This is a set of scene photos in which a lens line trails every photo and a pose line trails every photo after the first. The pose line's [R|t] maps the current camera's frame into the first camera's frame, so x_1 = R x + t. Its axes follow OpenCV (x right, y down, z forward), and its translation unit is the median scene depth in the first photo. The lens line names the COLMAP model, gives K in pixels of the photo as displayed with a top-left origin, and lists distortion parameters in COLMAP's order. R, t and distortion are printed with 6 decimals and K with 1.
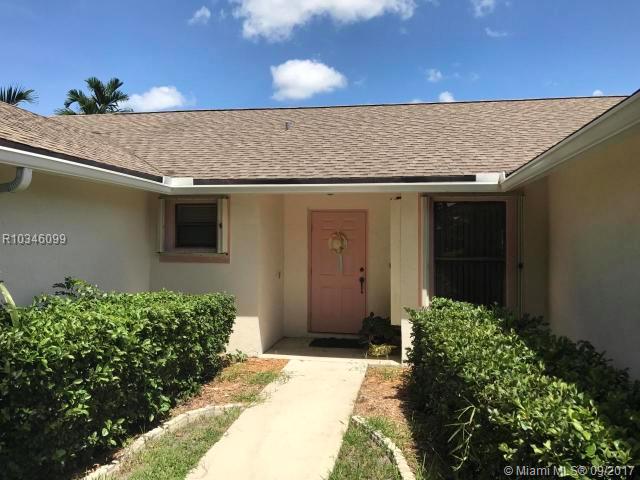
lens RADIAL K [[528.5, 0, 320.4], [0, 528.5, 239.1], [0, 0, 1]] dist [0.011116, -0.011269]
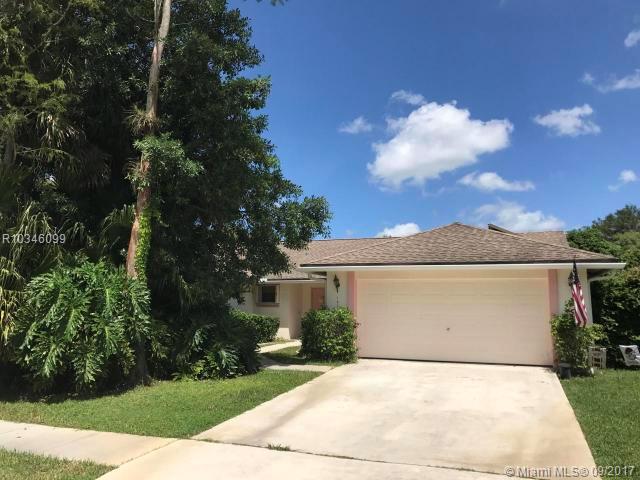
lens RADIAL K [[528.5, 0, 319.7], [0, 528.5, 239.9], [0, 0, 1]] dist [0.011116, -0.011269]
pose [[0.984248, -0.015386, -0.176122, 0.584295], [-0.009376, 0.990261, -0.138907, 0.083566], [0.176544, 0.138370, 0.974518, -1.917763]]
